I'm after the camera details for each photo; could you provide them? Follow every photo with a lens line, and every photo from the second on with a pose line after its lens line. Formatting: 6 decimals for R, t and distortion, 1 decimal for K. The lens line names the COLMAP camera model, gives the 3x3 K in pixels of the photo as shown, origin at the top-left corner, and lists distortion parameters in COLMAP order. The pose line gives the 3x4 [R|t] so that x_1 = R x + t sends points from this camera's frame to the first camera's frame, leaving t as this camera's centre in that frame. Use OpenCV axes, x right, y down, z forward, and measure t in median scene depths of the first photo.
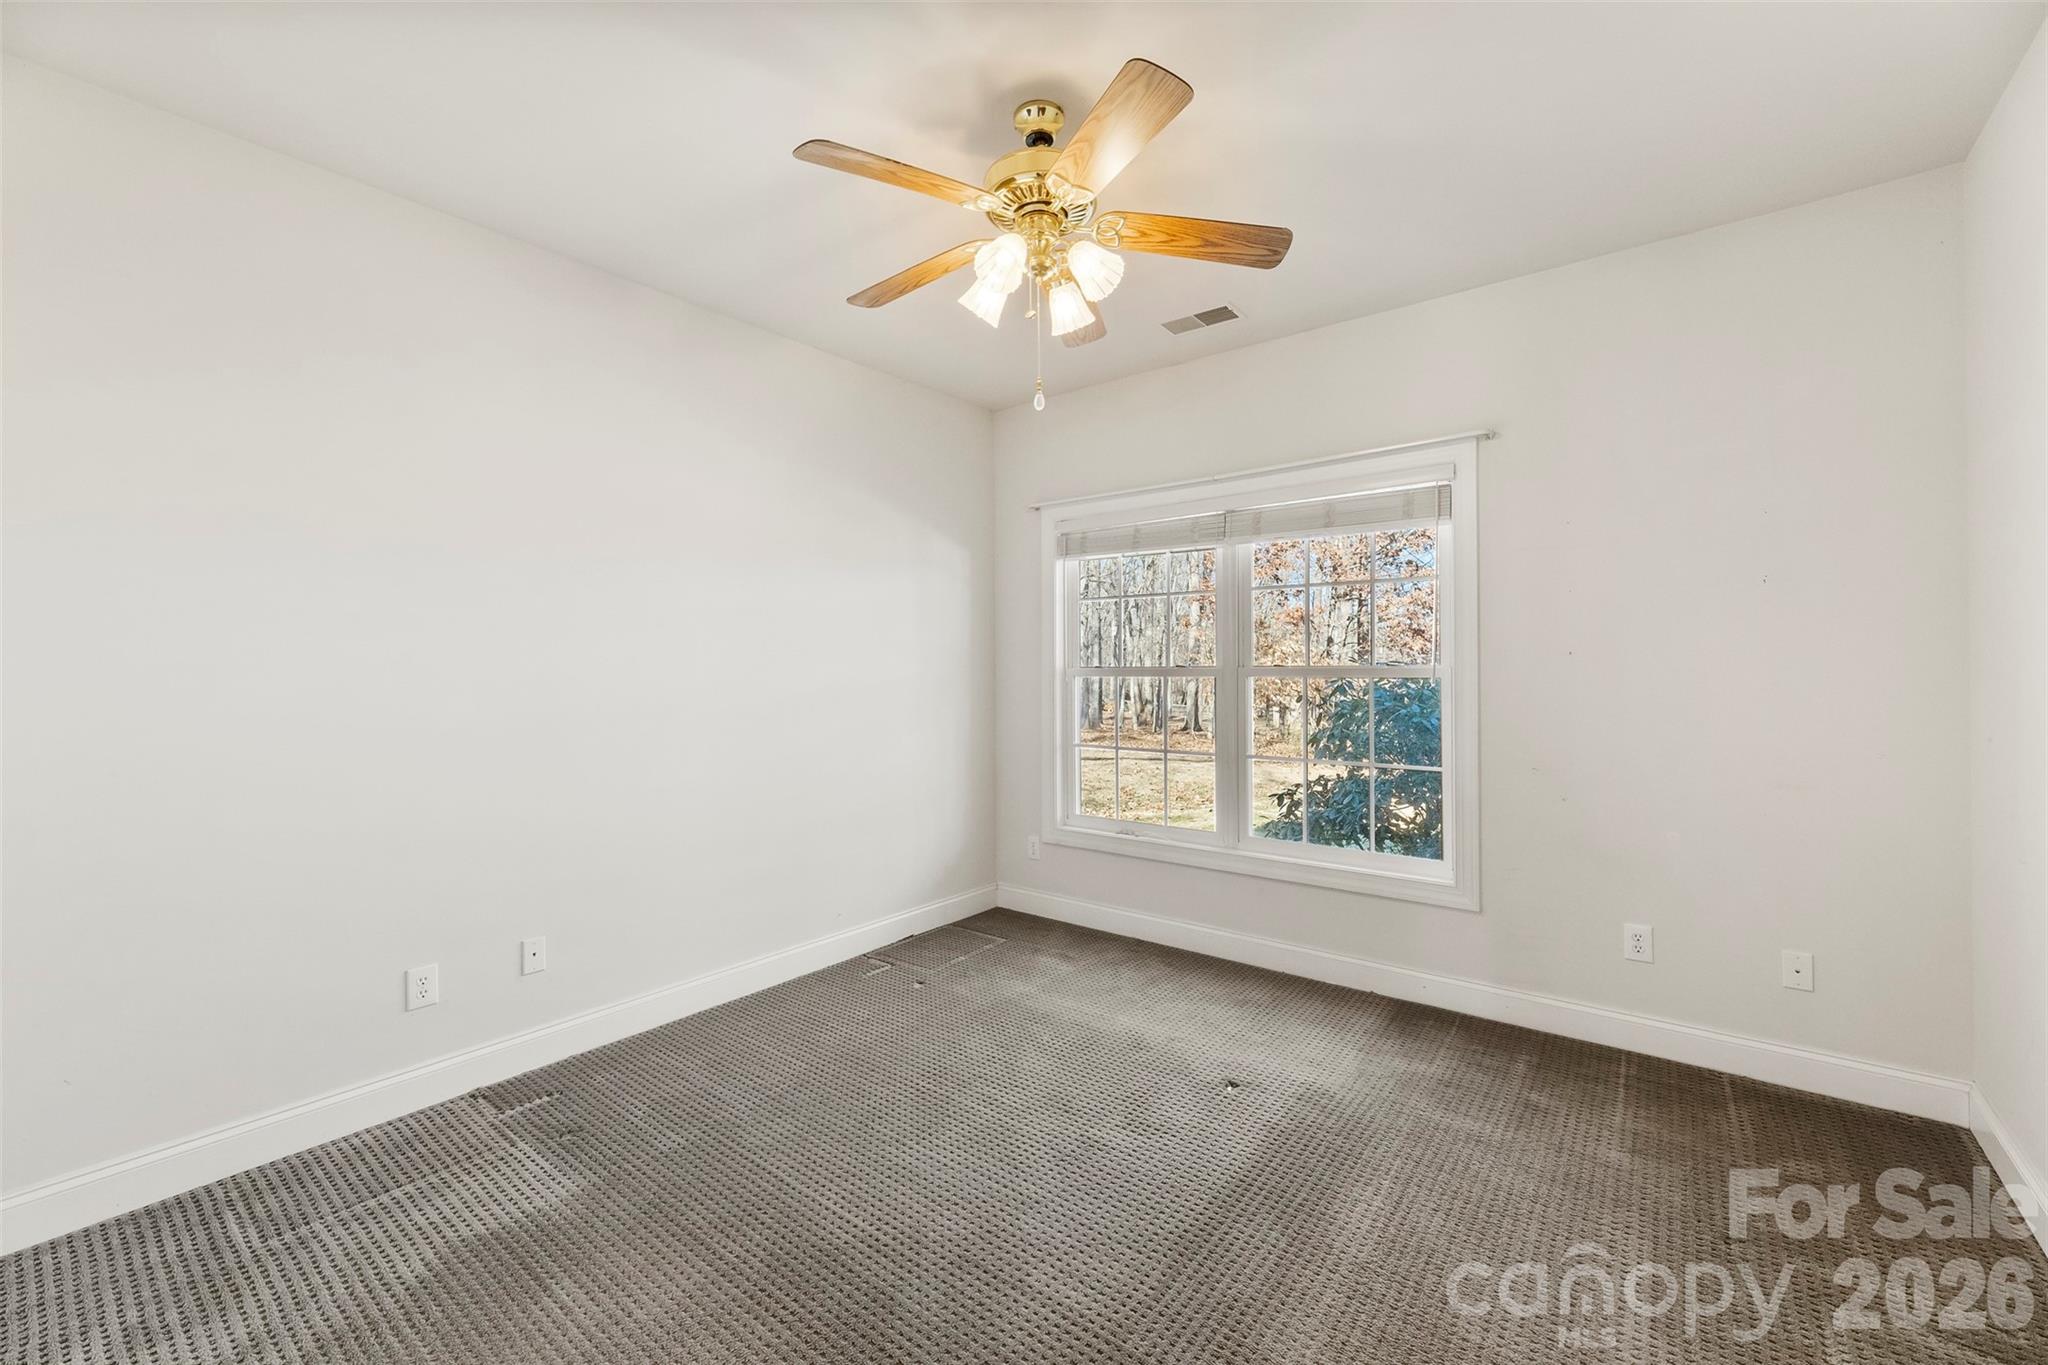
lens RADIAL K [[837.7, 0, 1017.2], [0, 837.7, 683.7], [0, 0, 1]] dist [-0.000070, -0.000168]
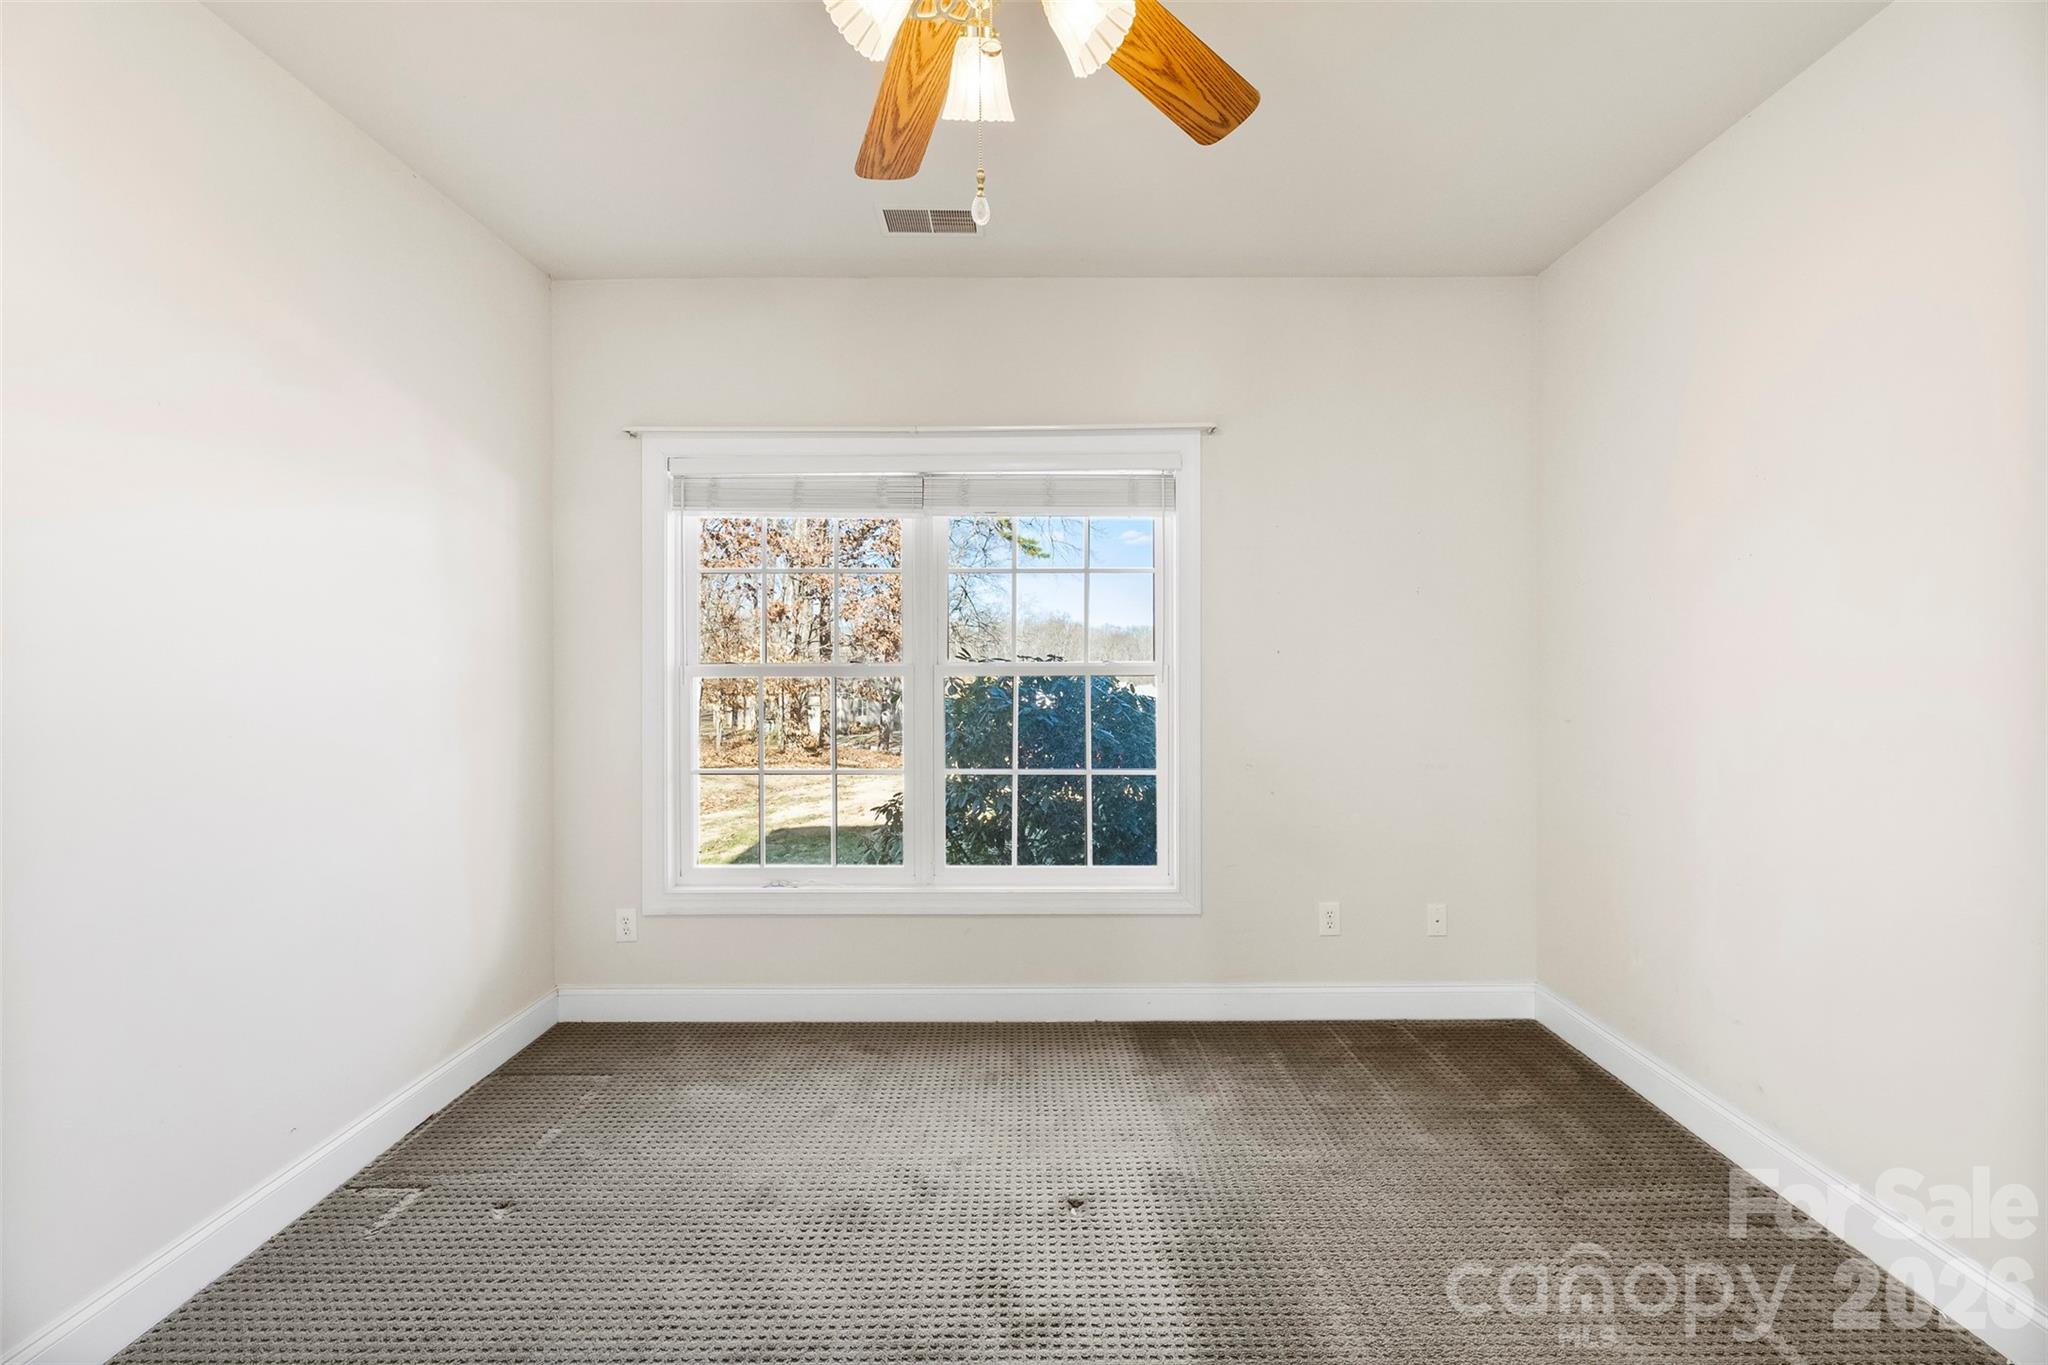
lens RADIAL K [[837.7, 0, 1032.2], [0, 837.7, 680.2], [0, 0, 1]] dist [-0.000070, -0.000168]
pose [[0.778068, -0.008165, 0.628127, -0.203057], [0.010058, 0.999949, 0.000539, -0.004492], [-0.628099, 0.005898, 0.778111, 0.333977]]
